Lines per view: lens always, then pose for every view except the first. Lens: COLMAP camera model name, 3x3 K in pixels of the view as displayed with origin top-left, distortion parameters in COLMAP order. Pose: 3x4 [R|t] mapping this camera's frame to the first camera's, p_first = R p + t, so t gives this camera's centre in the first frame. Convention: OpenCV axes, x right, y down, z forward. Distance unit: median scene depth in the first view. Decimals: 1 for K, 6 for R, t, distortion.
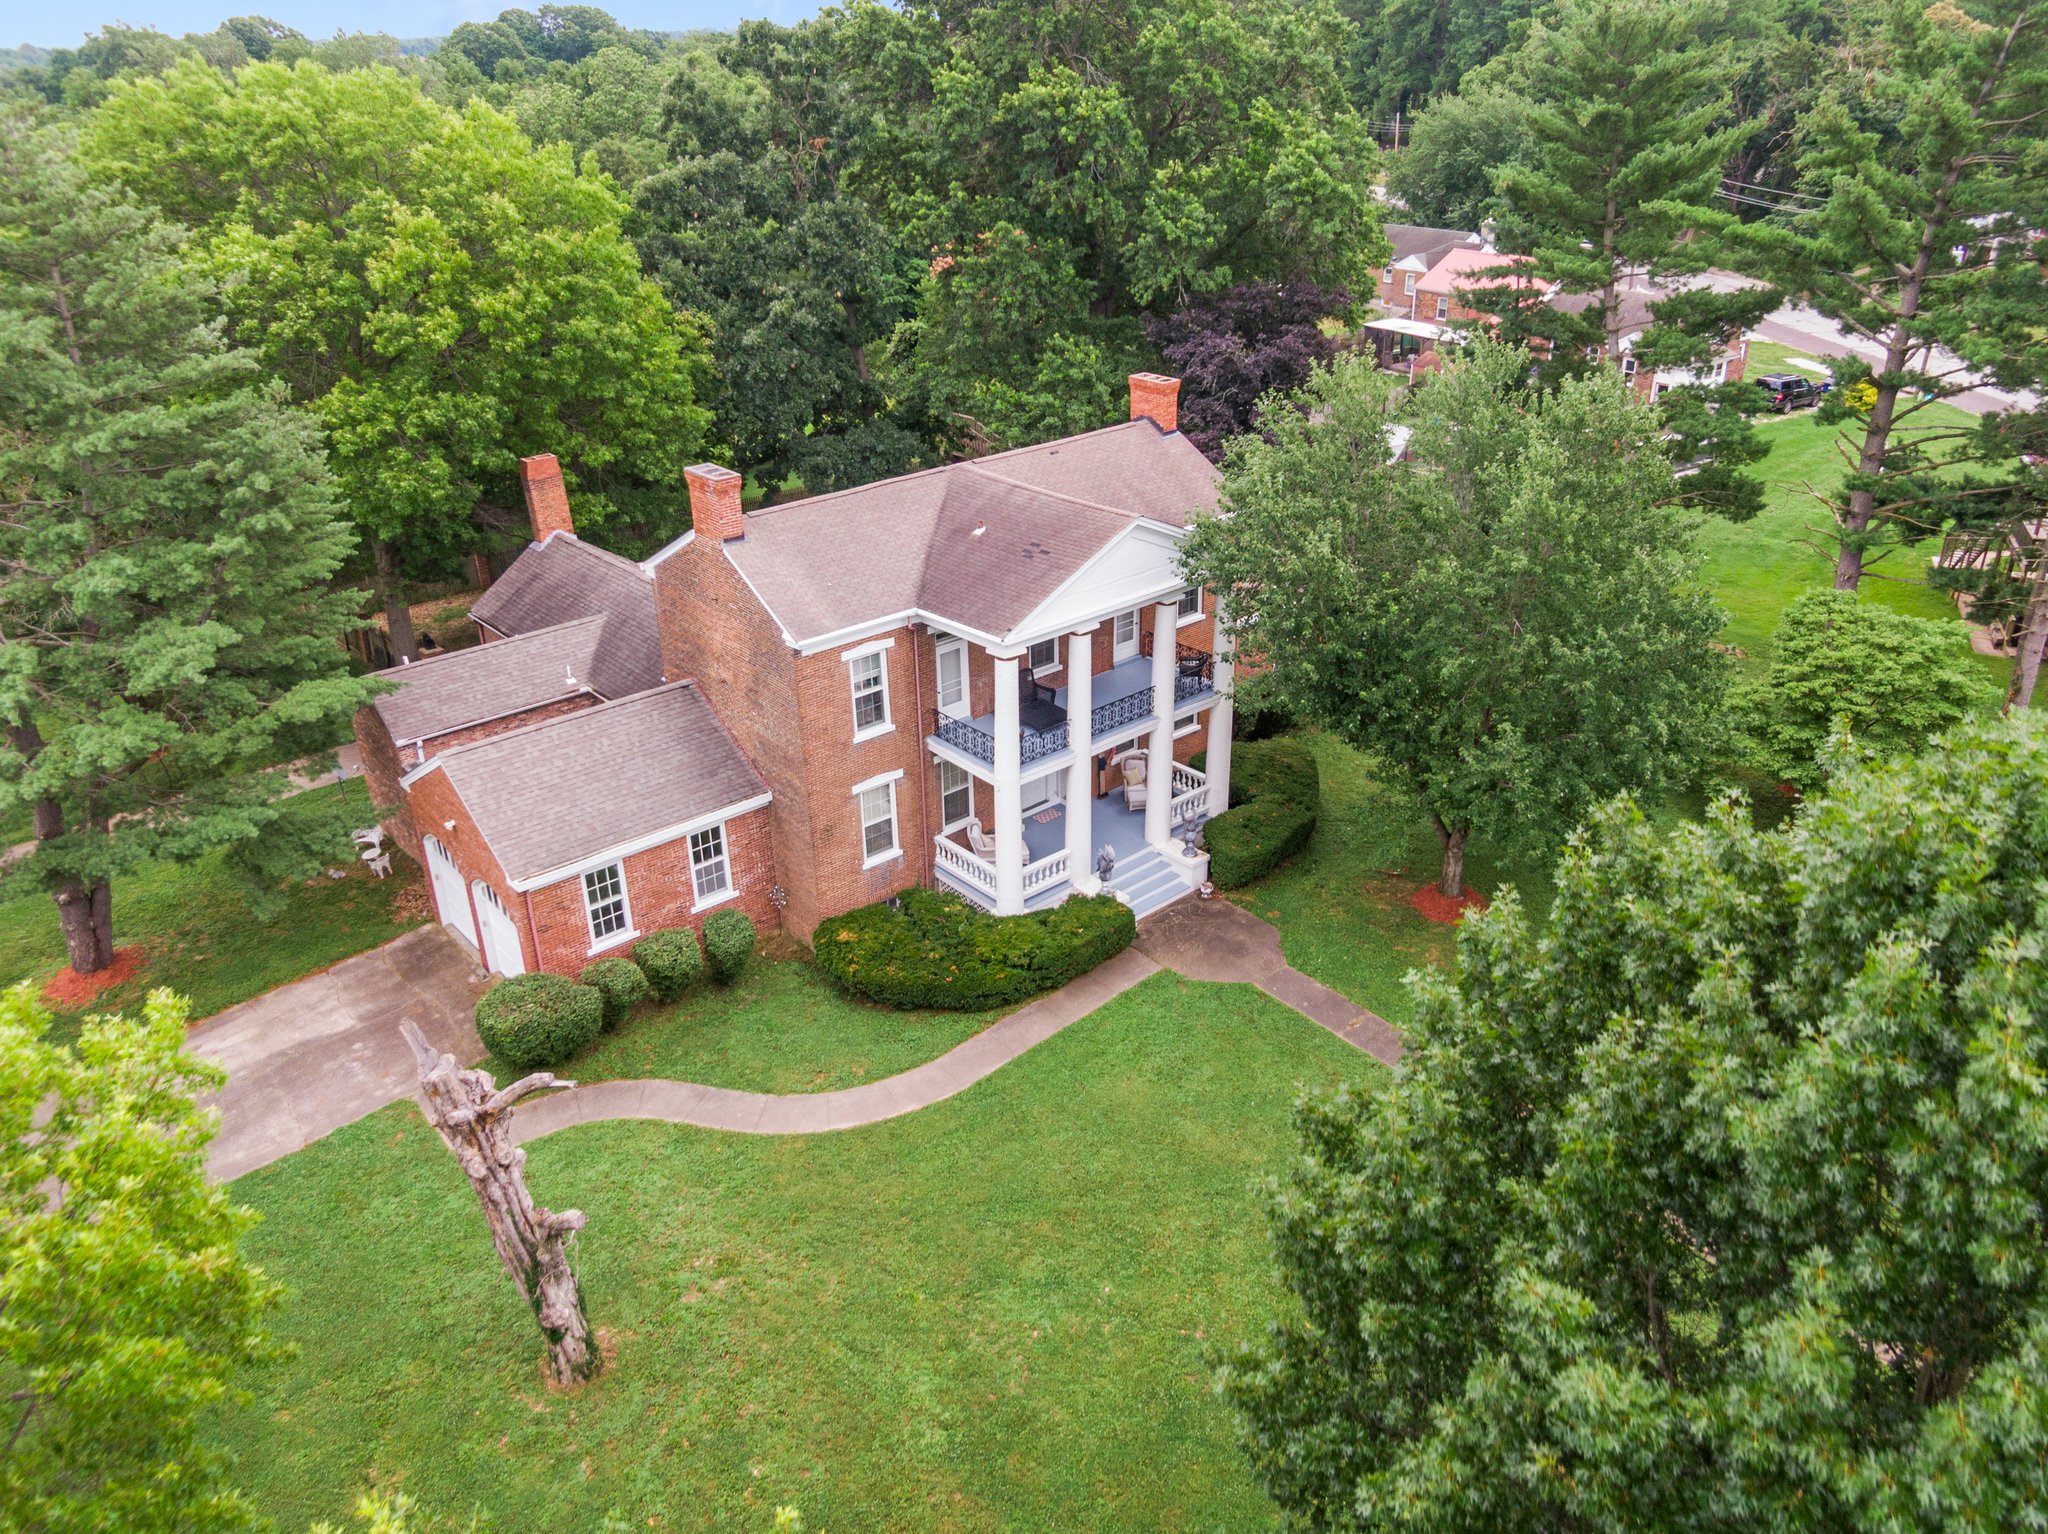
lens RADIAL K [[1518.2, 0, 1033.1], [0, 1518.2, 770.4], [0, 0, 1]] dist [0.033930, -0.029728]
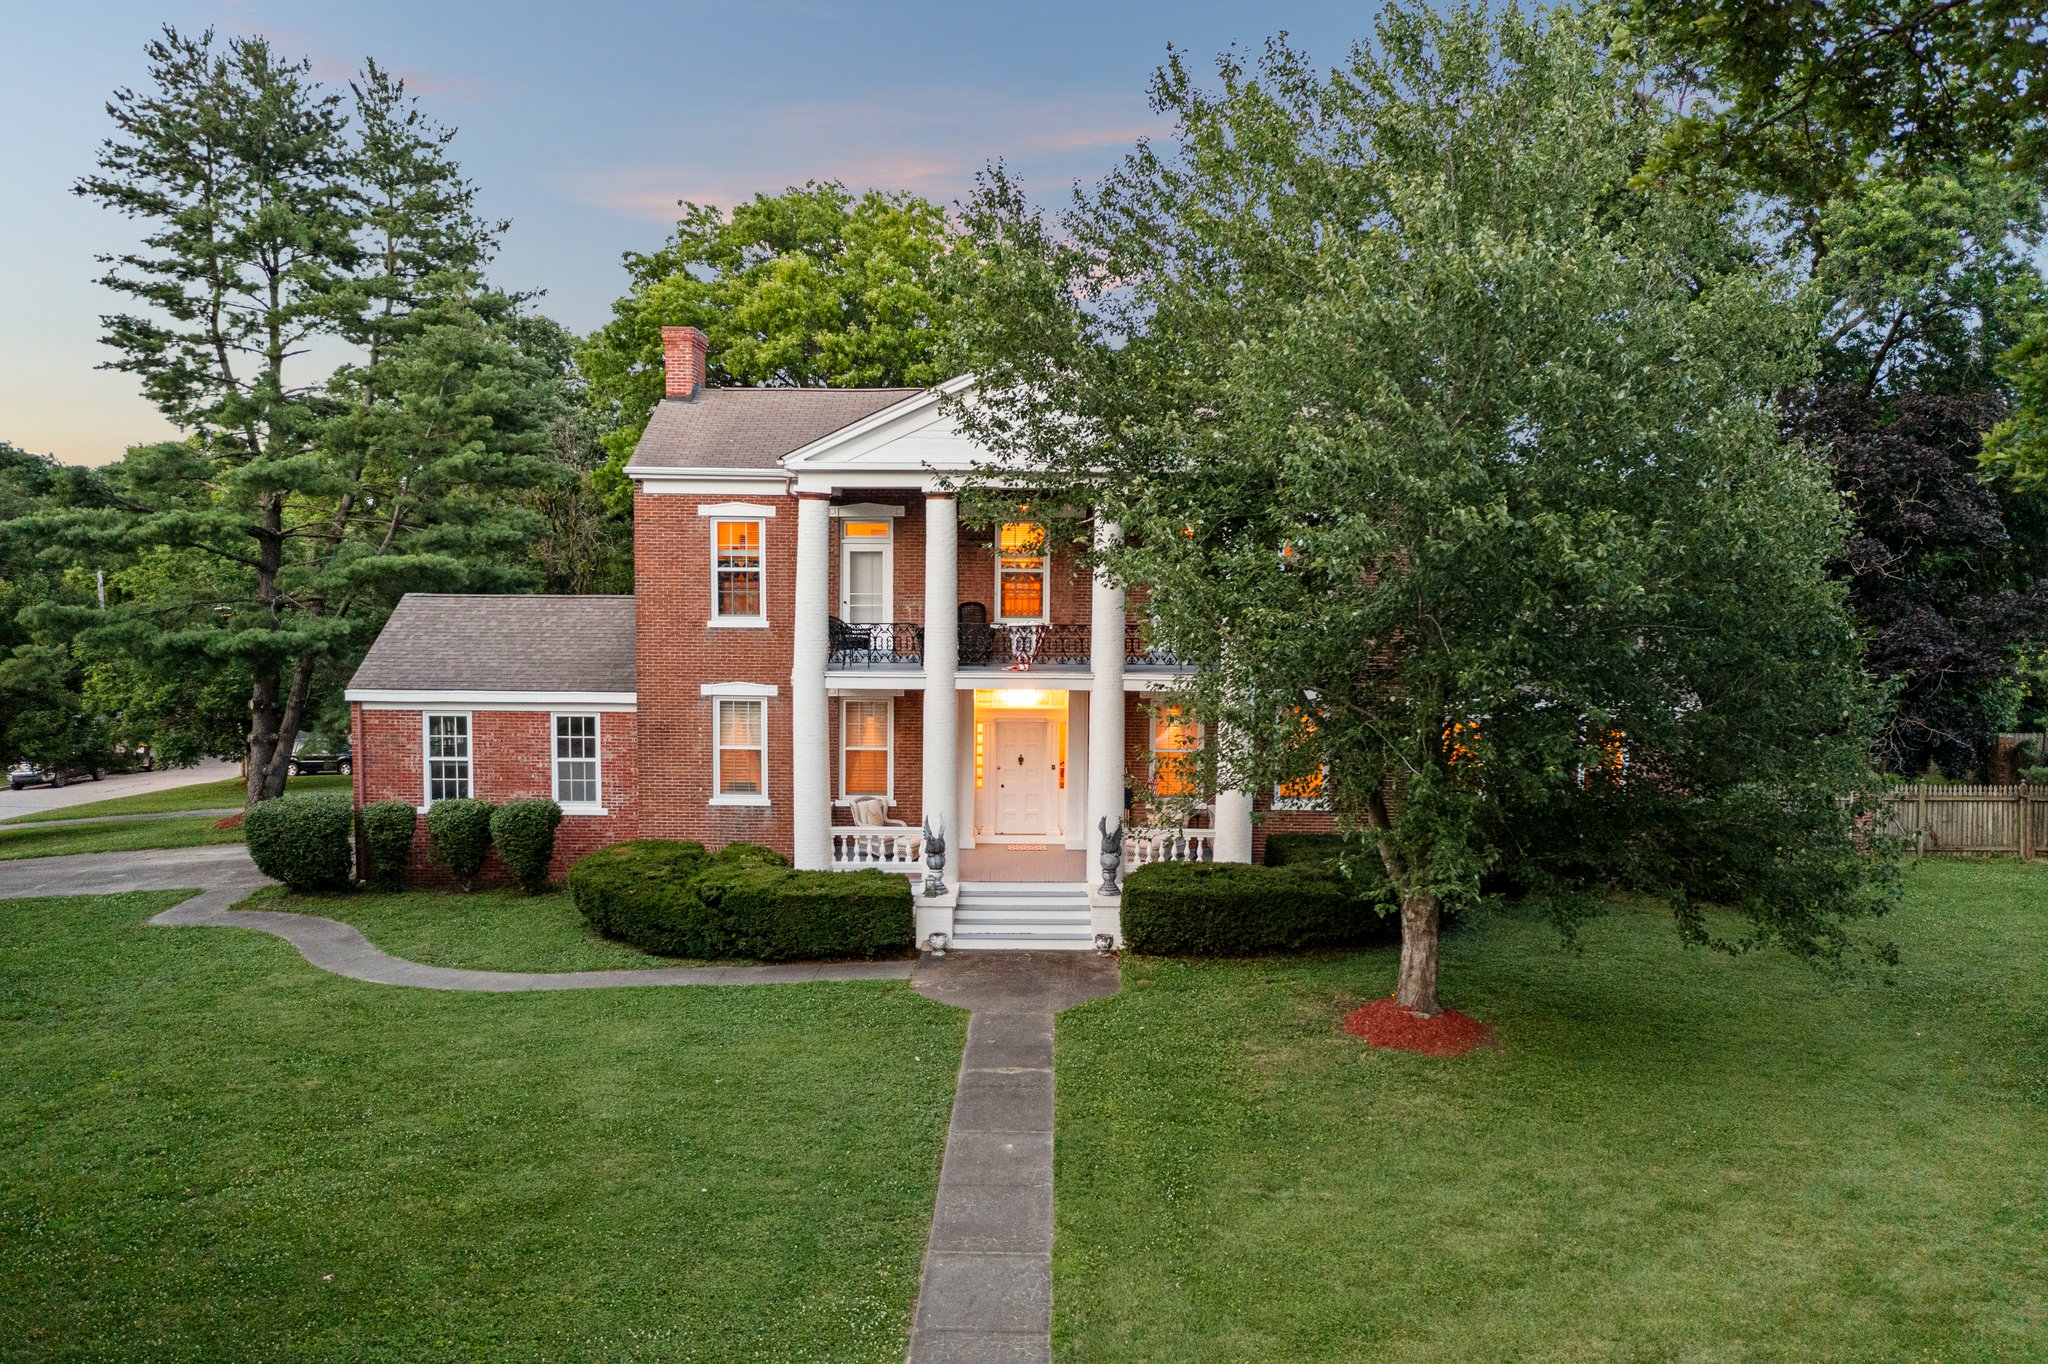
lens RADIAL K [[1600.2, 0, 1021.8], [0, 1600.2, 679.3], [0, 0, 1]] dist [-0.028709, 0.025689]
pose [[0.750289, 0.067200, -0.657685, 0.568111], [-0.312417, 0.912771, -0.263143, 0.179028], [0.582633, 0.402905, 0.705837, 0.495695]]
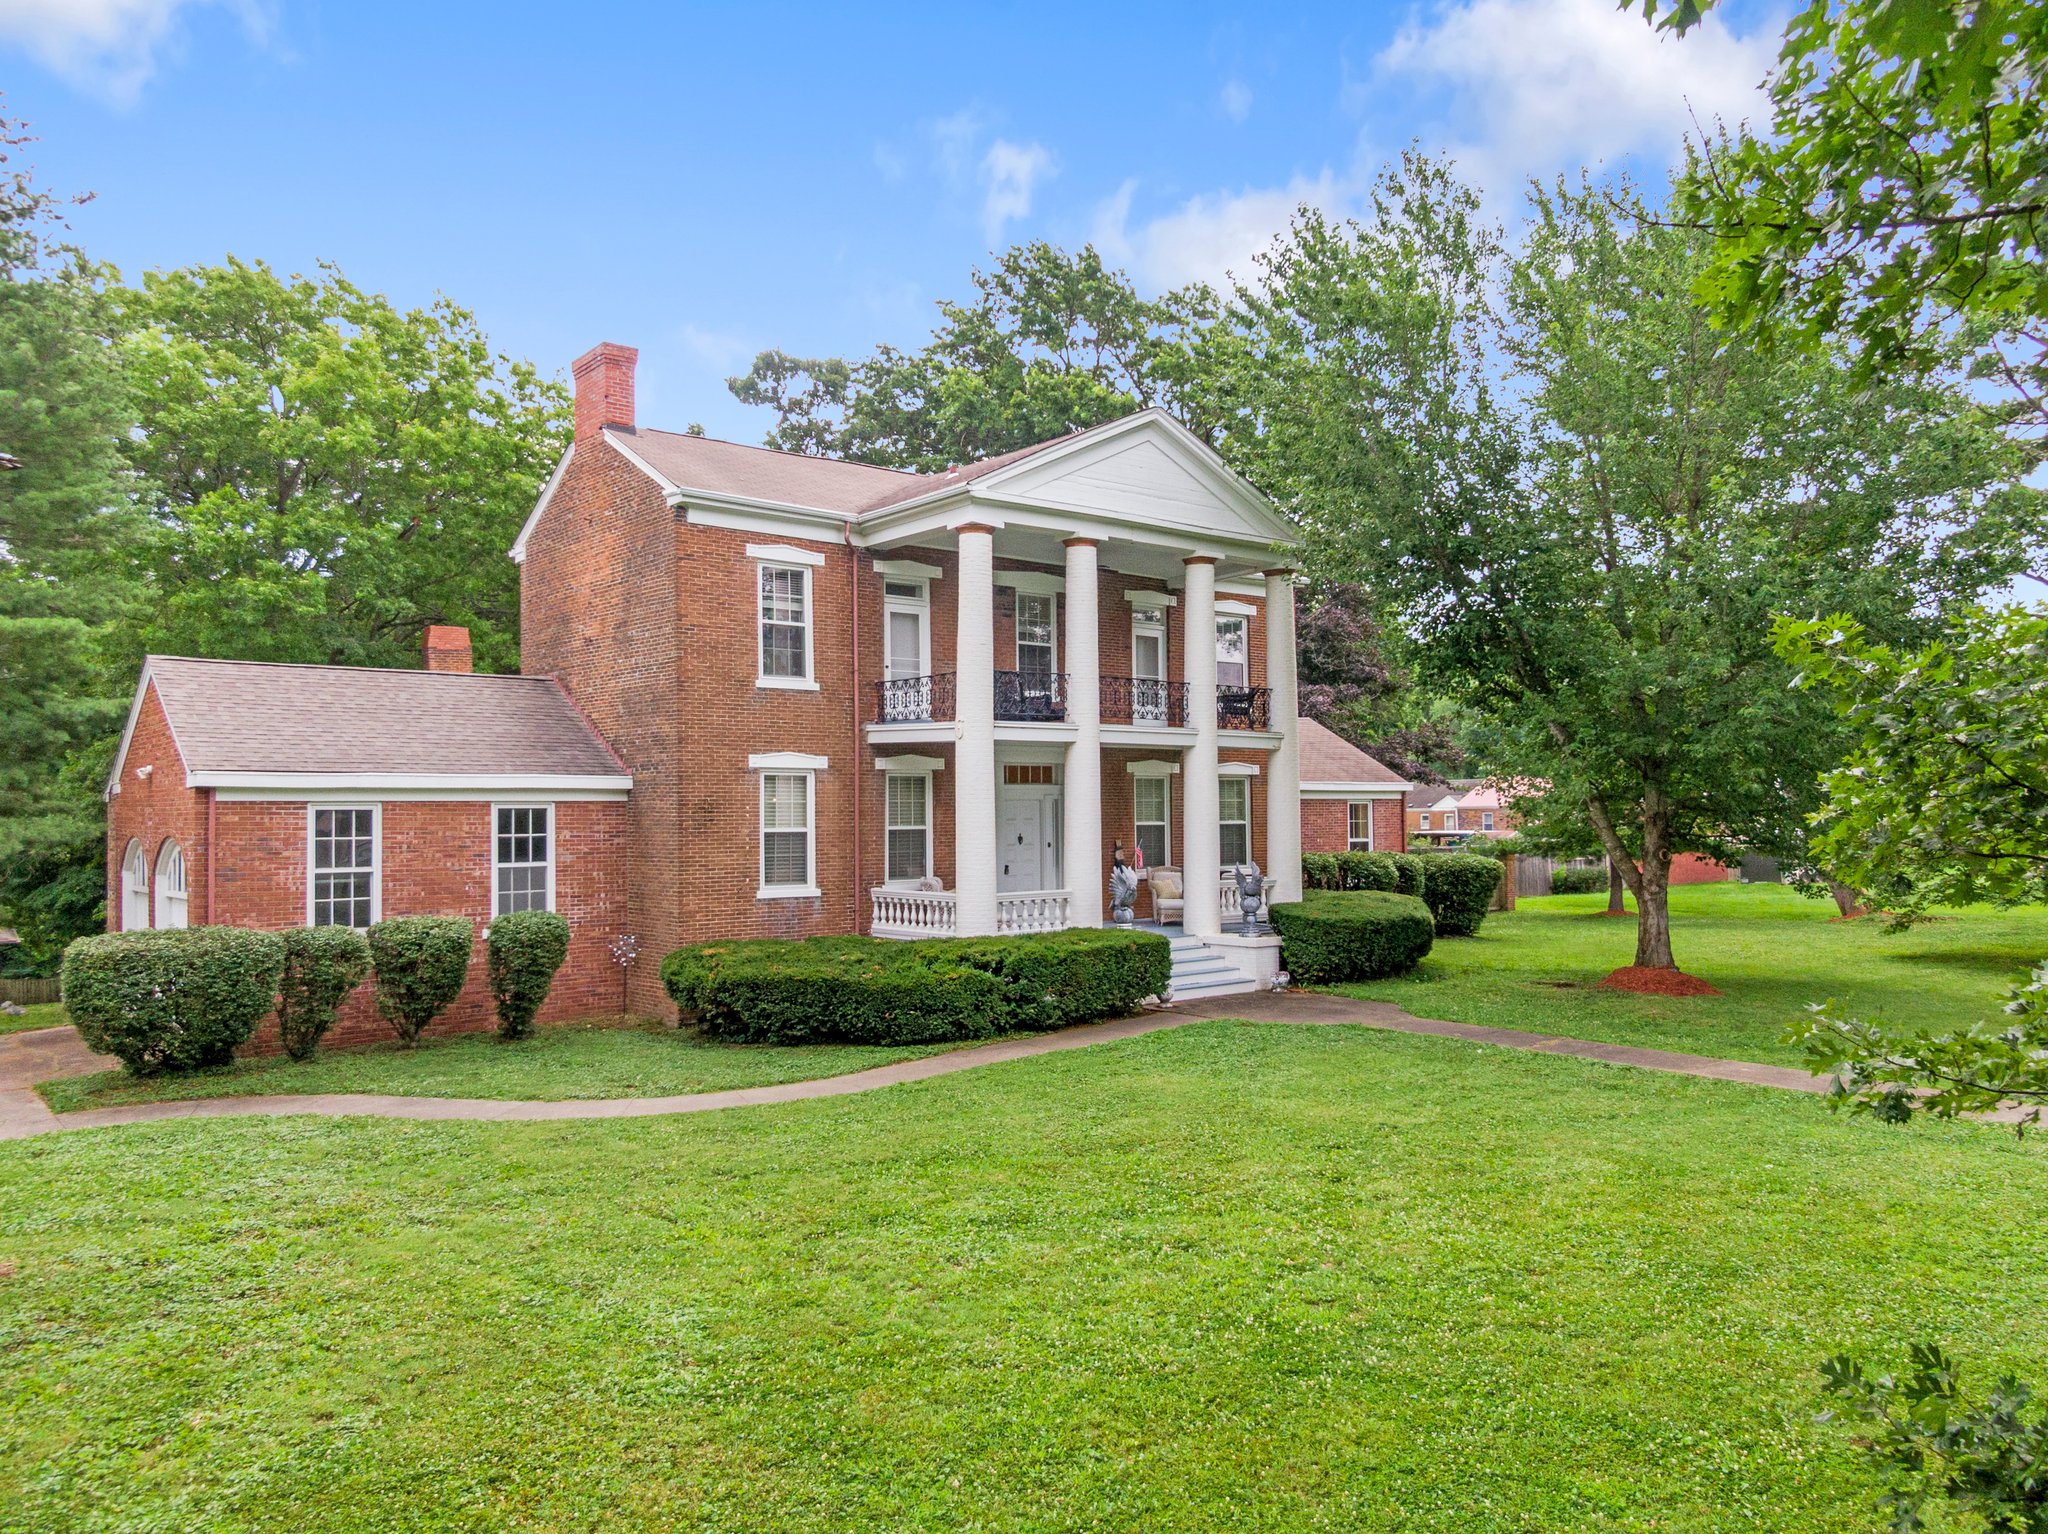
lens RADIAL K [[1518.2, 0, 1026.9], [0, 1518.2, 765.1], [0, 0, 1]] dist [0.033930, -0.029728]
pose [[0.999573, 0.002239, -0.029127, 0.025658], [-0.015907, 0.877992, -0.478411, 0.339019], [0.024502, 0.478670, 0.877653, 0.404971]]
